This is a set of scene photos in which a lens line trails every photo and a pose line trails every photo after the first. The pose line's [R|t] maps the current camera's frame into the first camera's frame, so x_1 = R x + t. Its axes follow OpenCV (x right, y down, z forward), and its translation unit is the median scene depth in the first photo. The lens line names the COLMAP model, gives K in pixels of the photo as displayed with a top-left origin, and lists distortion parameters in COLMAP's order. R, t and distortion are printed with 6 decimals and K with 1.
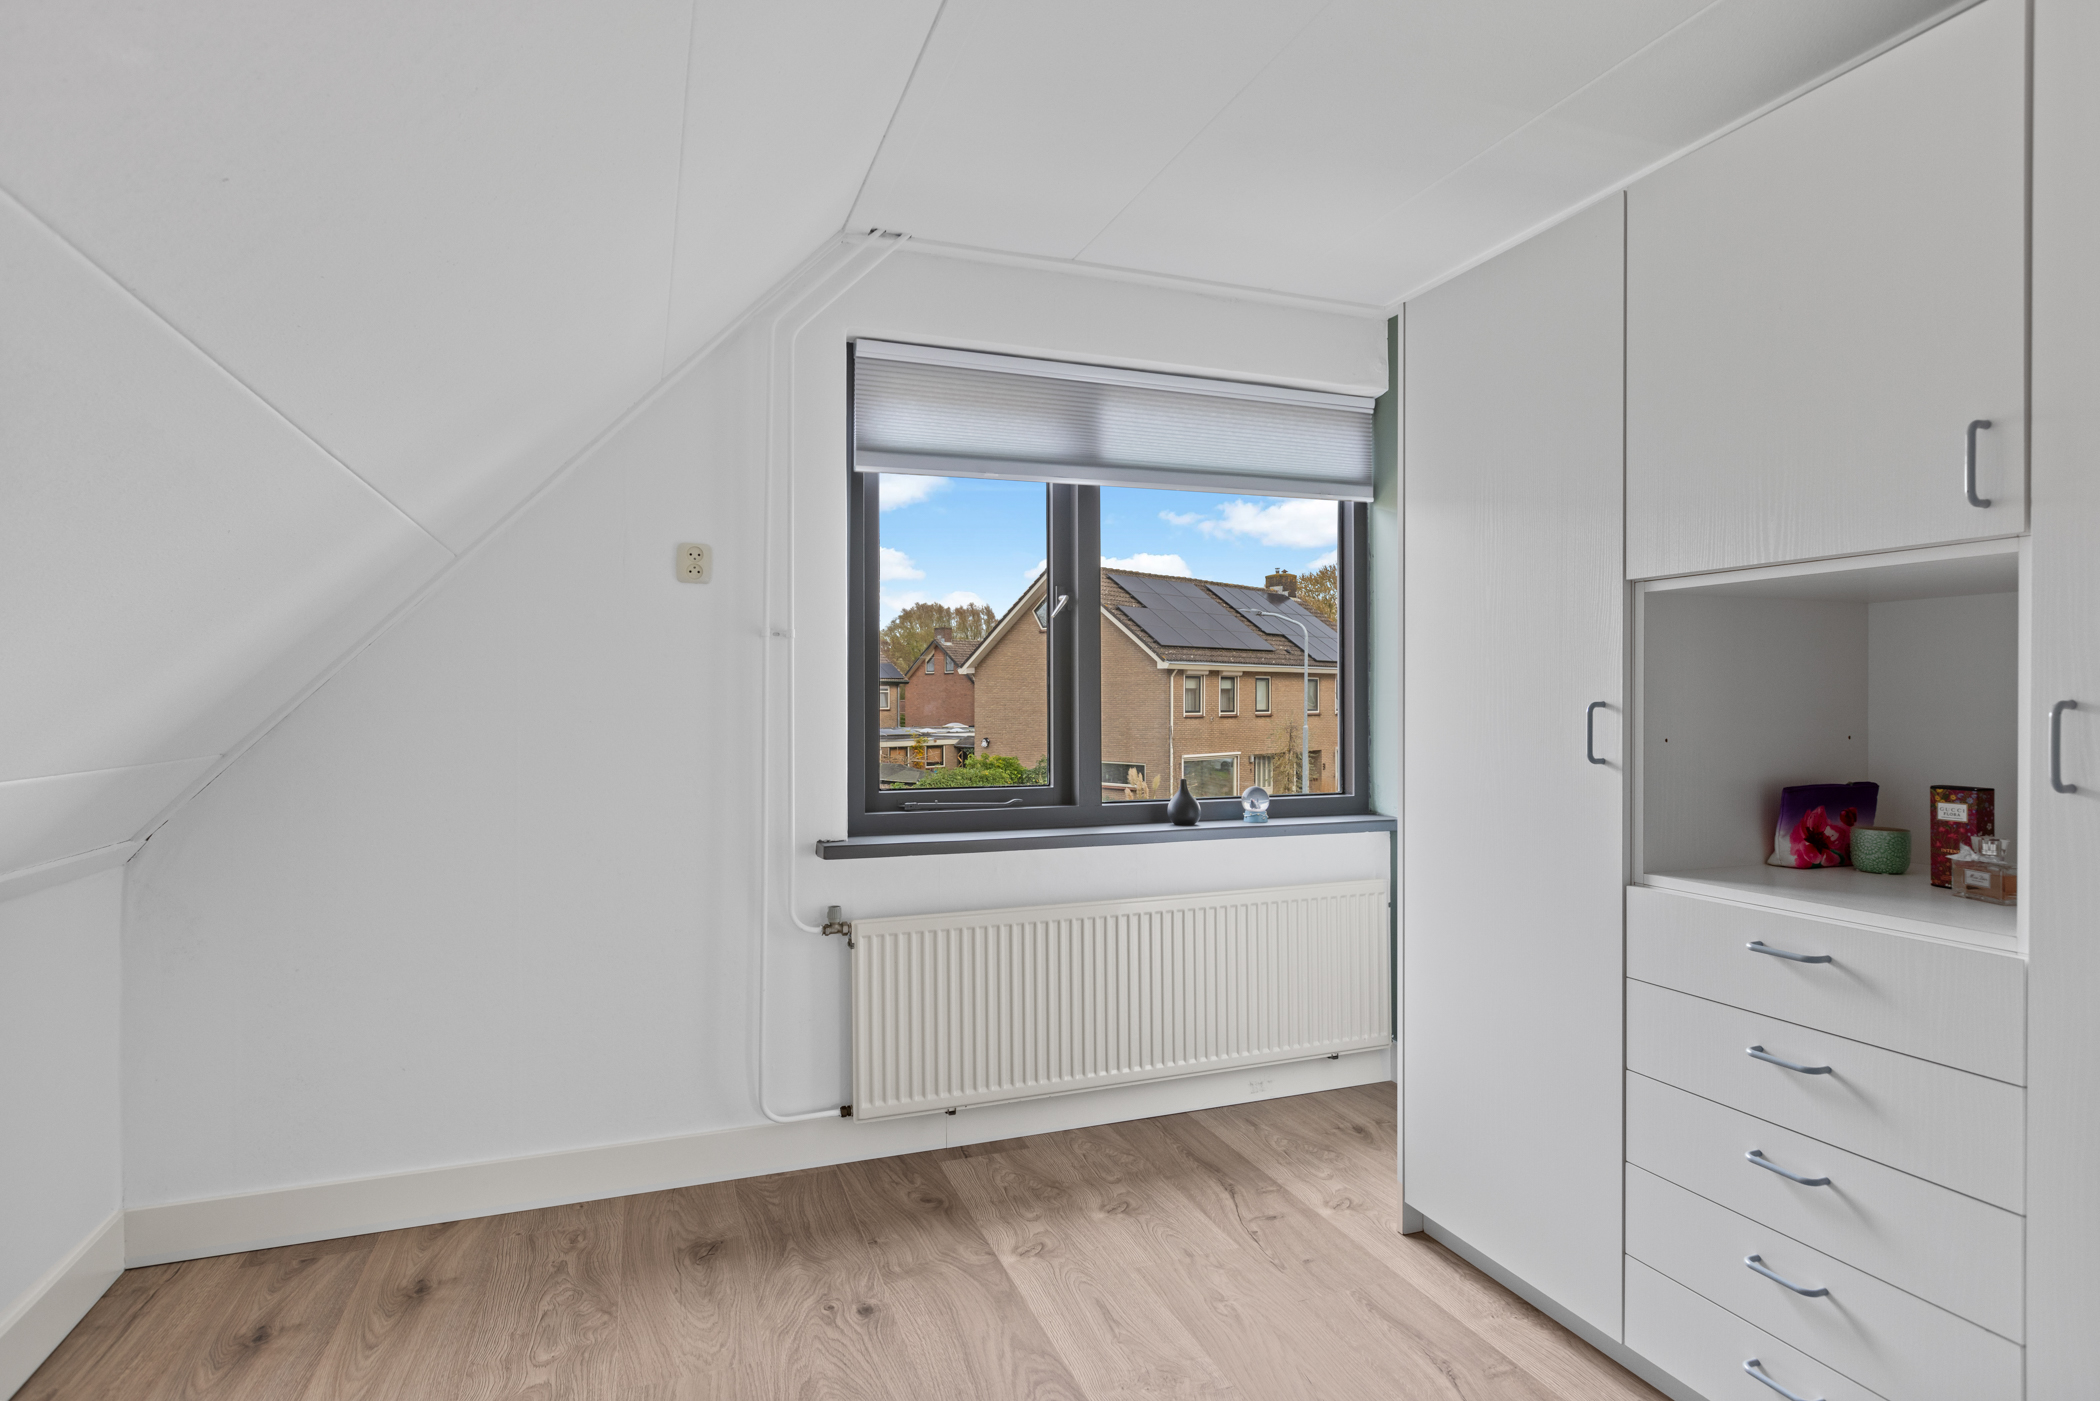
lens RADIAL K [[1086.3, 0, 1053.2], [0, 1086.3, 698.6], [0, 0, 1]] dist [0.004024, -0.001023]
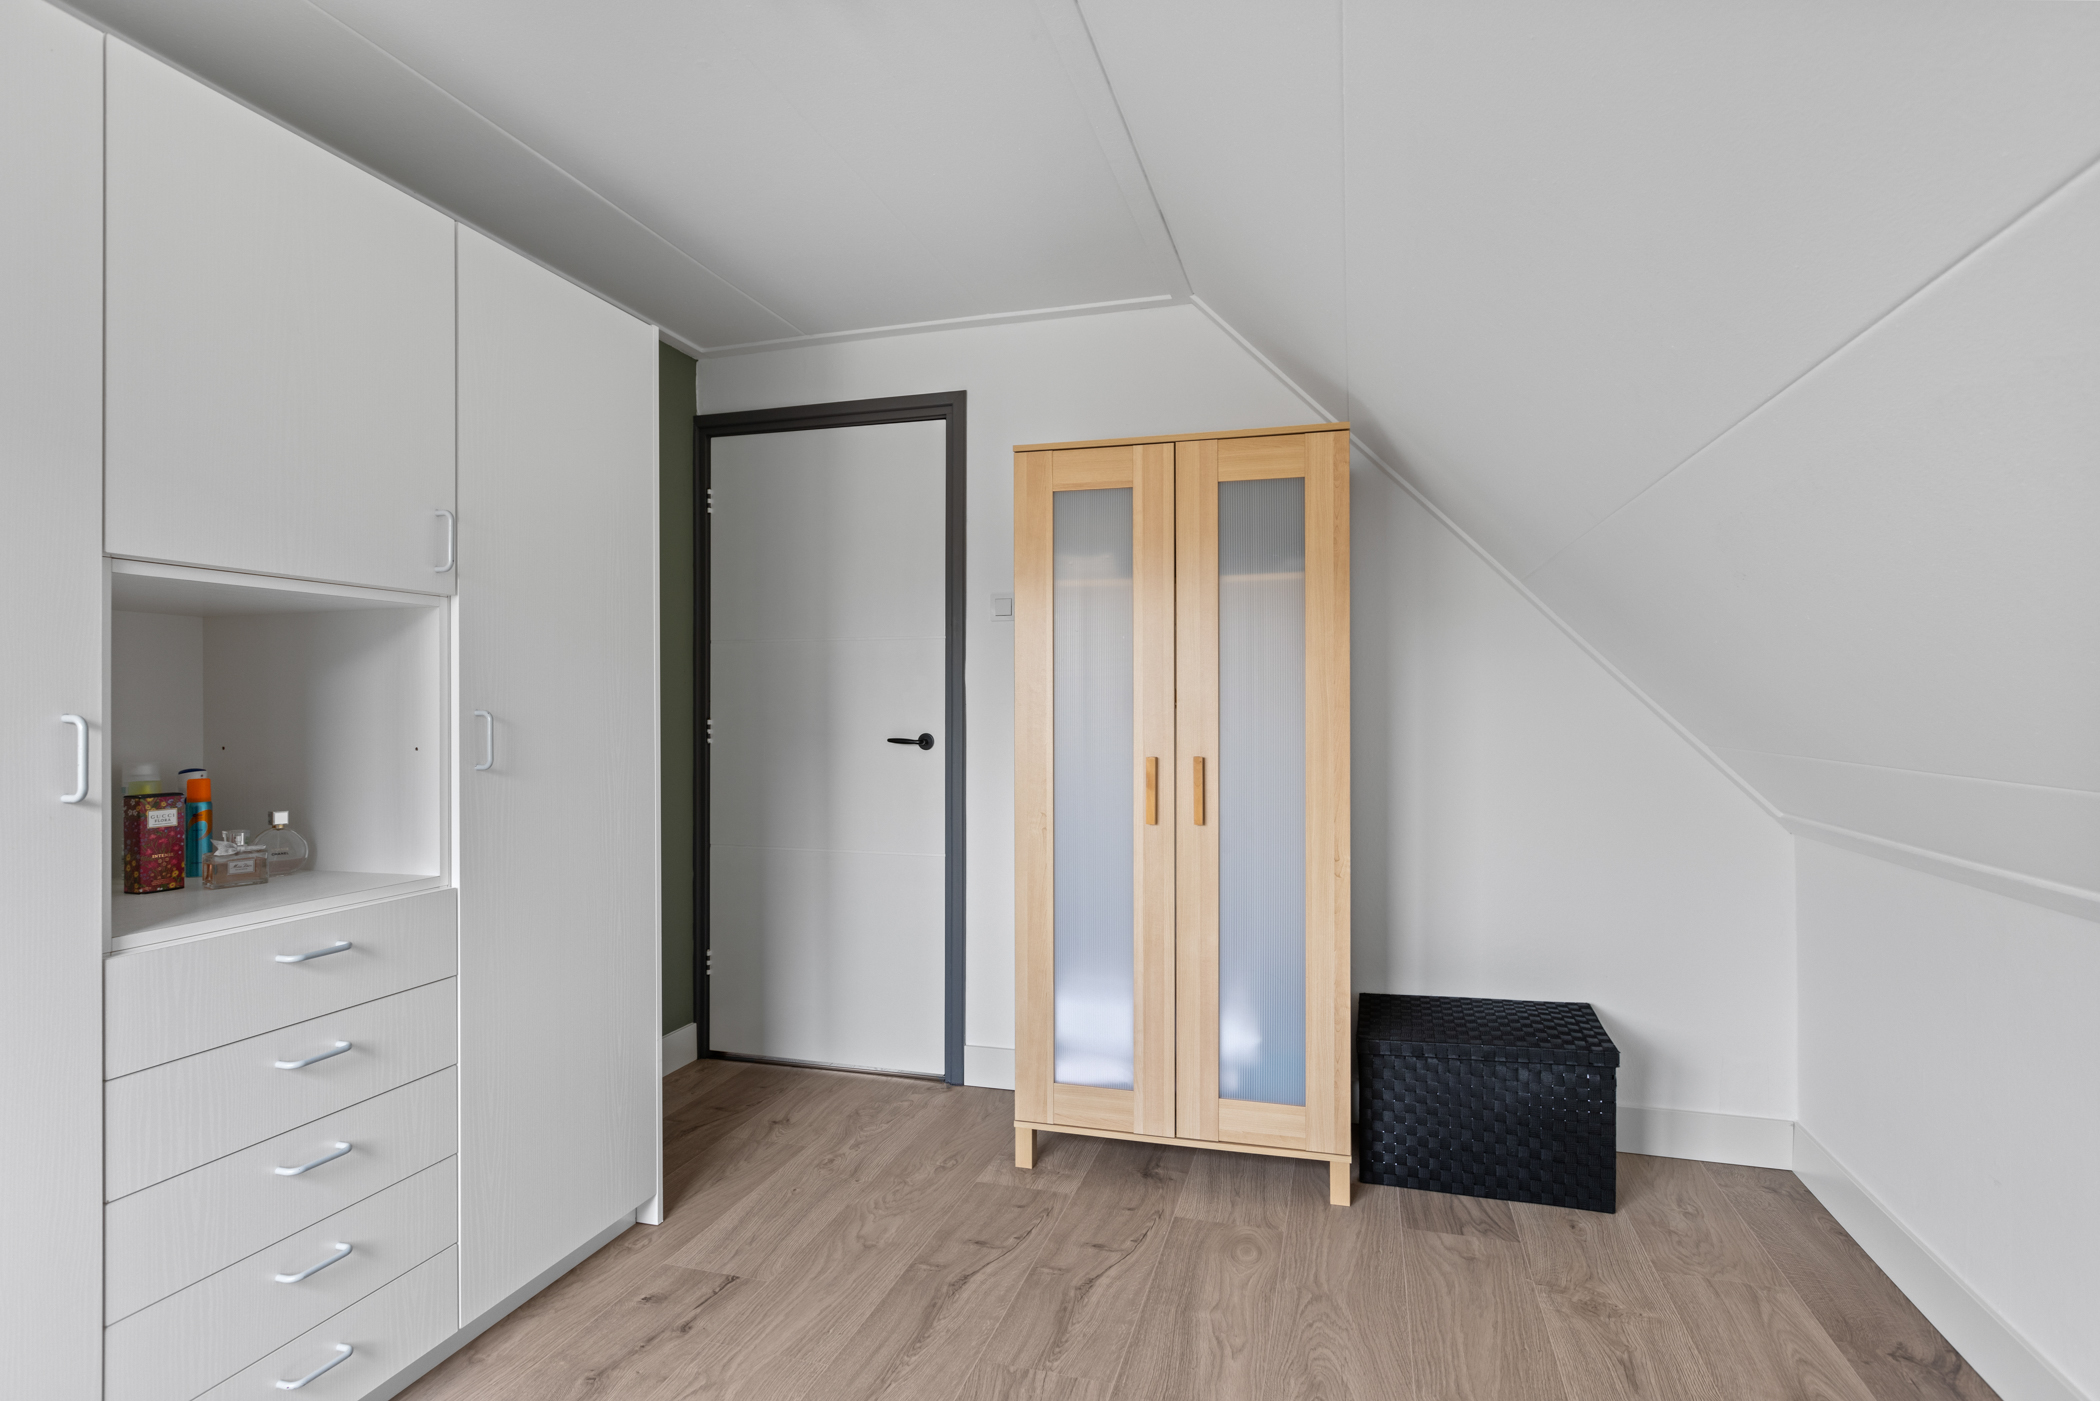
lens RADIAL K [[1063.0, 0, 1065.7], [0, 1063.0, 705.2], [0, 0, 1]] dist [0.002316, 0.000237]
pose [[-0.790007, -0.000117, 0.613098, -0.489415], [-0.001508, 0.999997, -0.001752, -0.003911], [-0.613096, -0.002308, -0.790005, 1.283568]]
